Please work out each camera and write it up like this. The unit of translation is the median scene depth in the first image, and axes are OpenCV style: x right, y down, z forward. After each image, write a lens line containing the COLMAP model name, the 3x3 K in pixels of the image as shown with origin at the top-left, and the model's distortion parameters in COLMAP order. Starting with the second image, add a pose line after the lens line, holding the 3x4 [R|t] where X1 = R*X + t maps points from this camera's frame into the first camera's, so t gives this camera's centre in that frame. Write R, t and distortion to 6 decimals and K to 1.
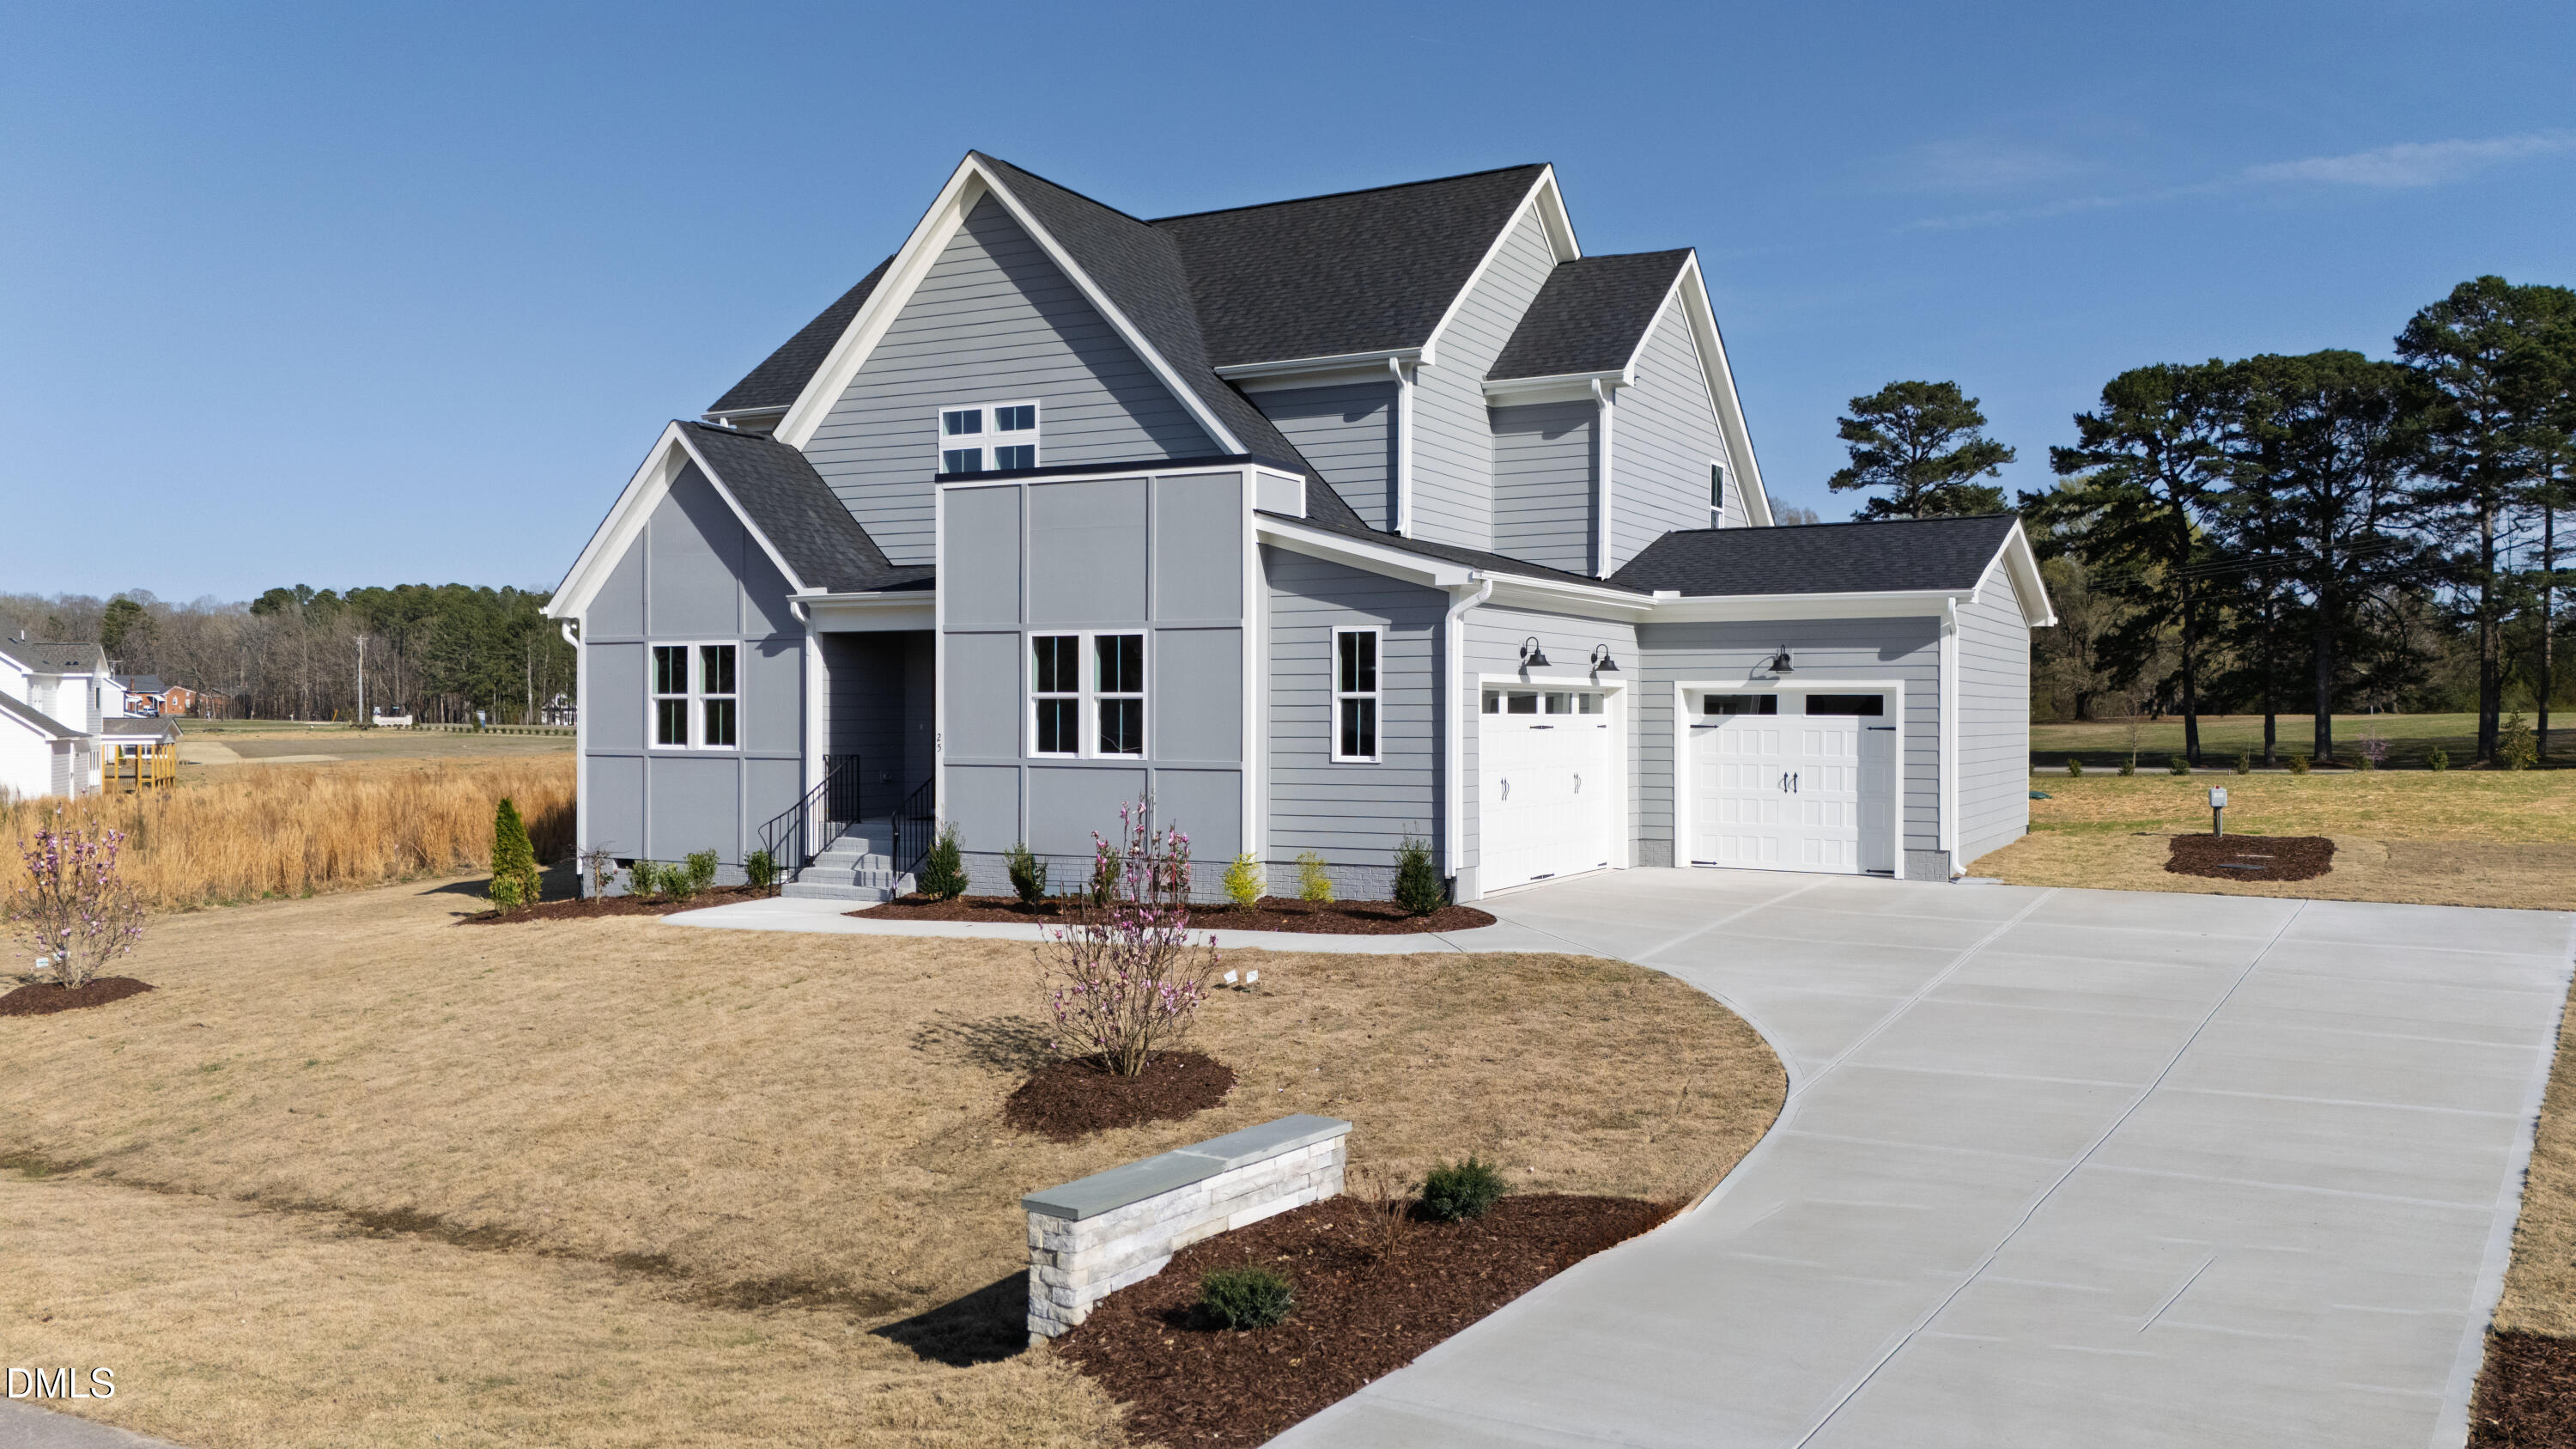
lens RADIAL K [[1934.7, 0, 1288.0], [0, 1934.7, 724.5], [0, 0, 1]] dist [0.038265, -0.011437]
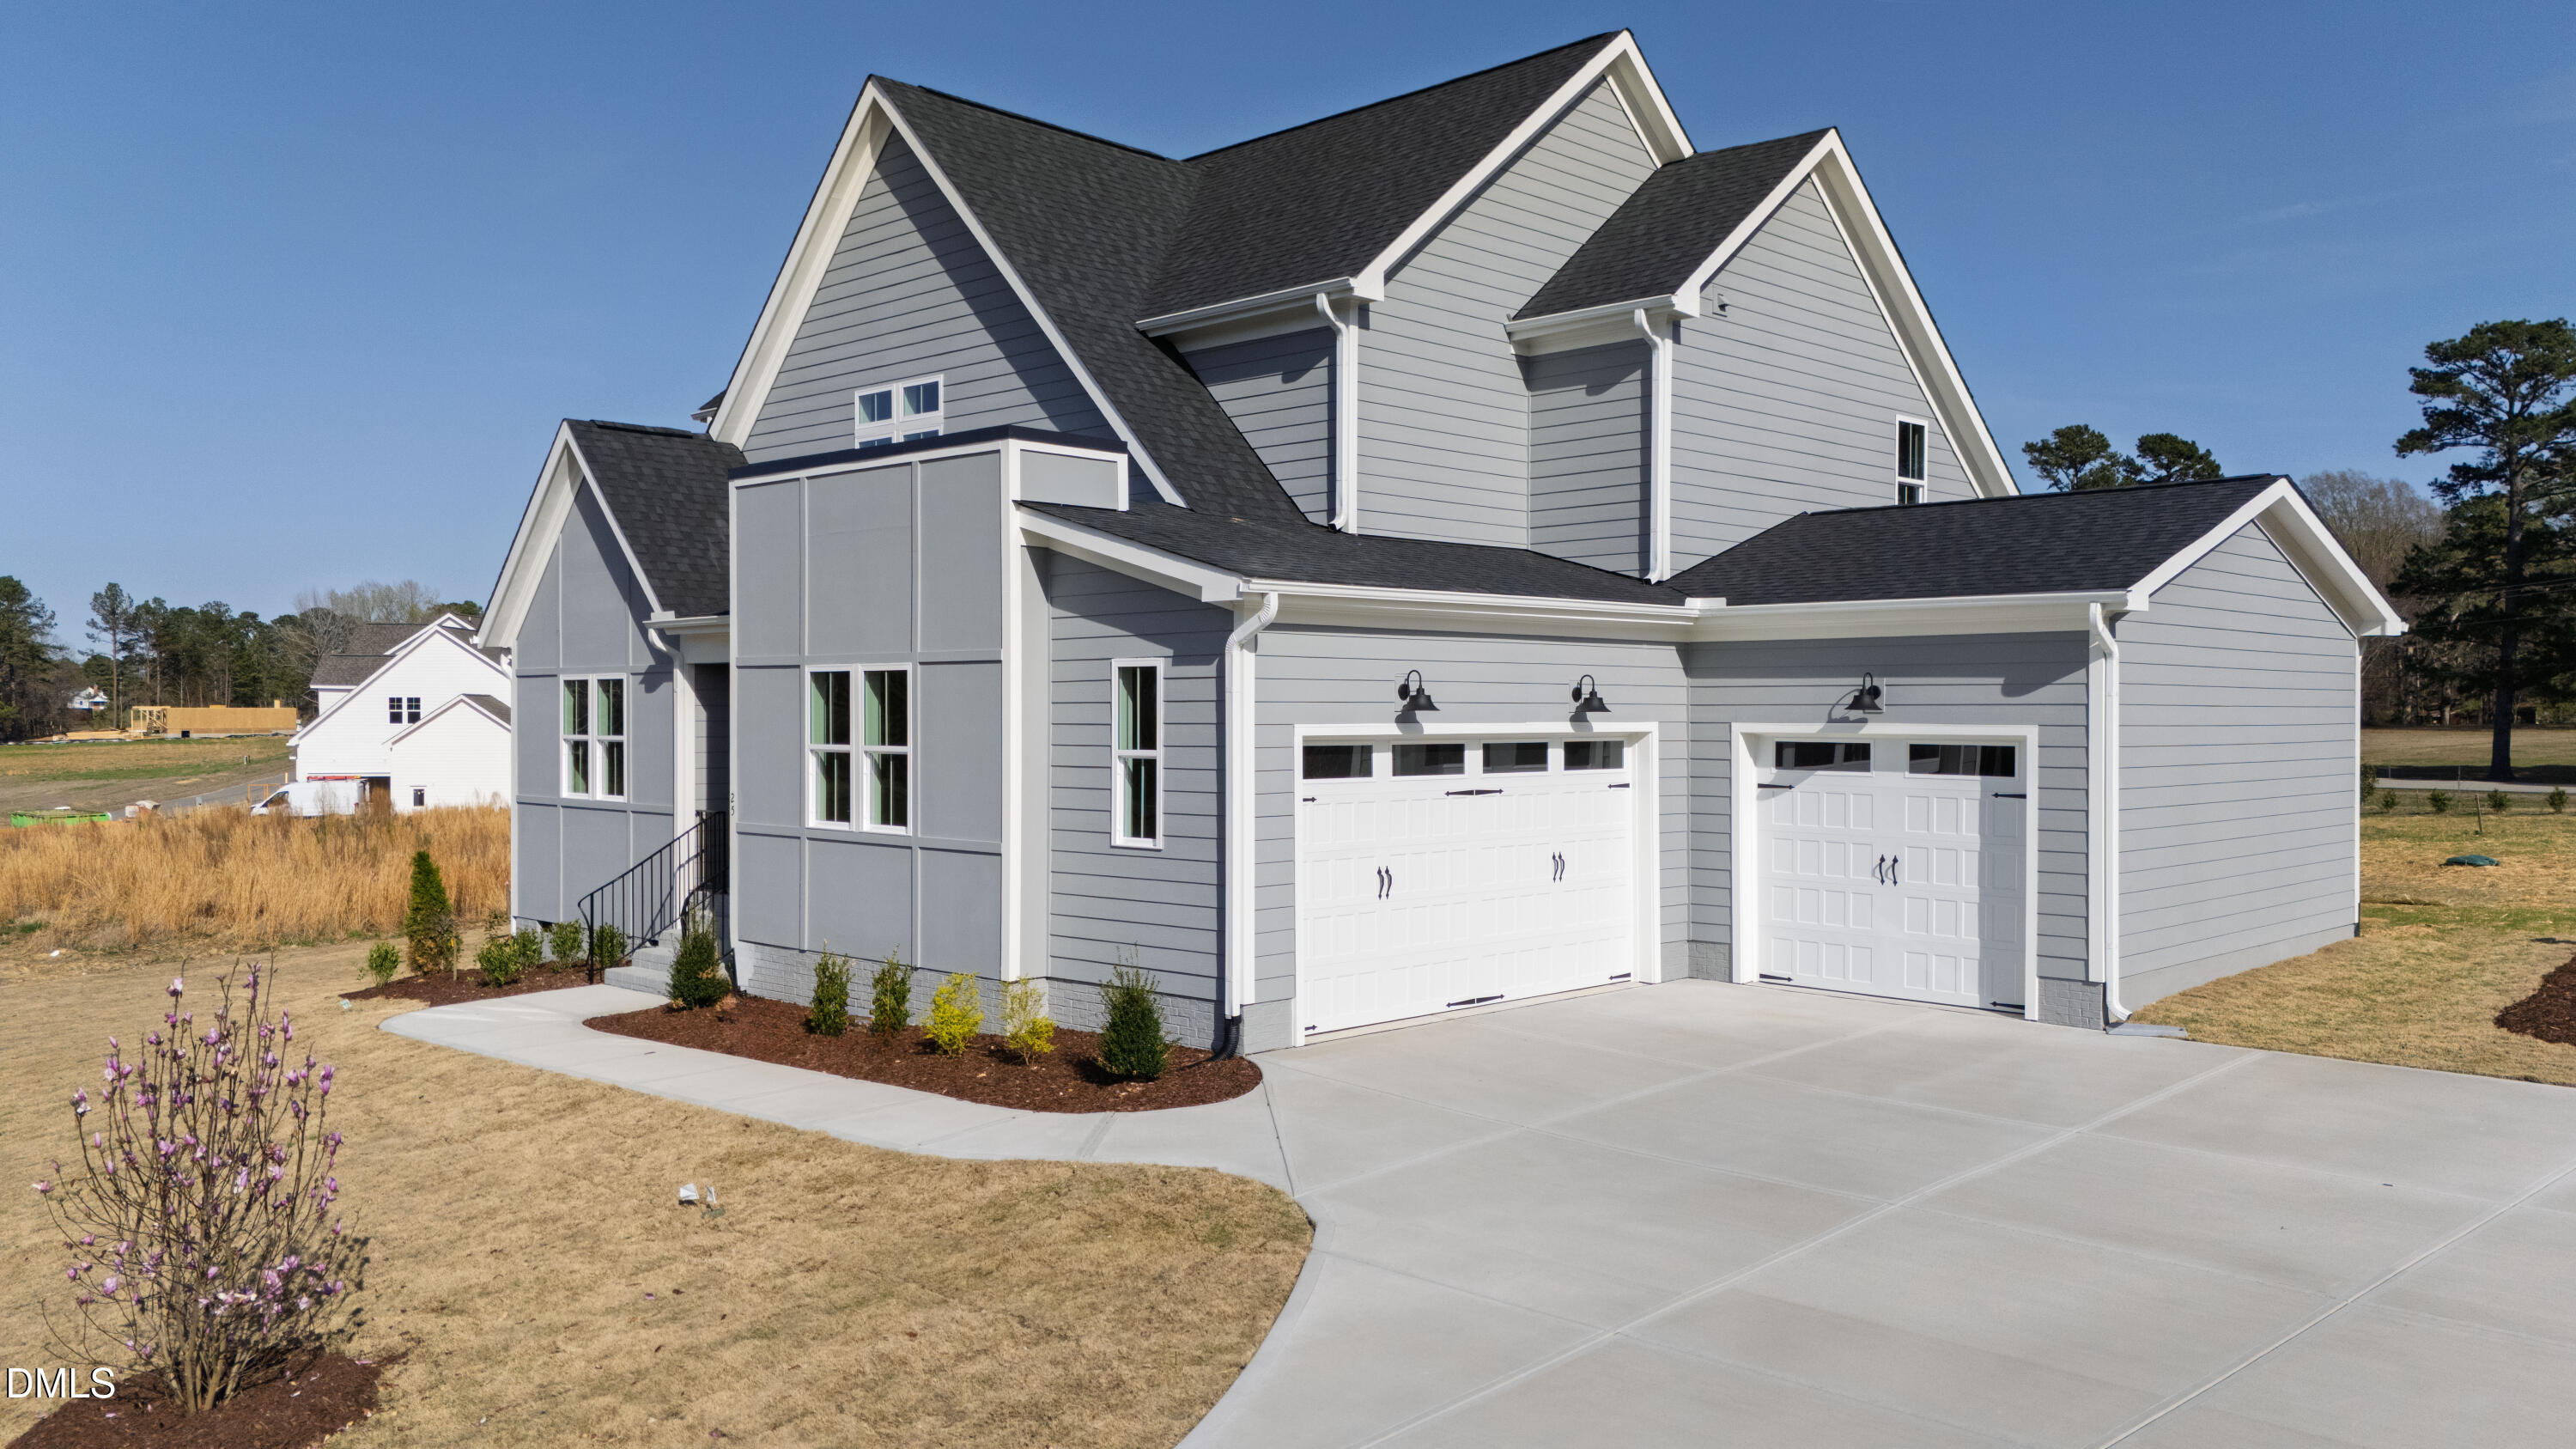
lens RADIAL K [[1934.7, 0, 1288.0], [0, 1934.7, 724.5], [0, 0, 1]] dist [0.038265, -0.011437]
pose [[0.961746, 0.001086, -0.273942, 0.239411], [-0.001070, 0.999999, 0.000209, -0.021867], [0.273942, 0.000092, 0.961746, 0.265834]]
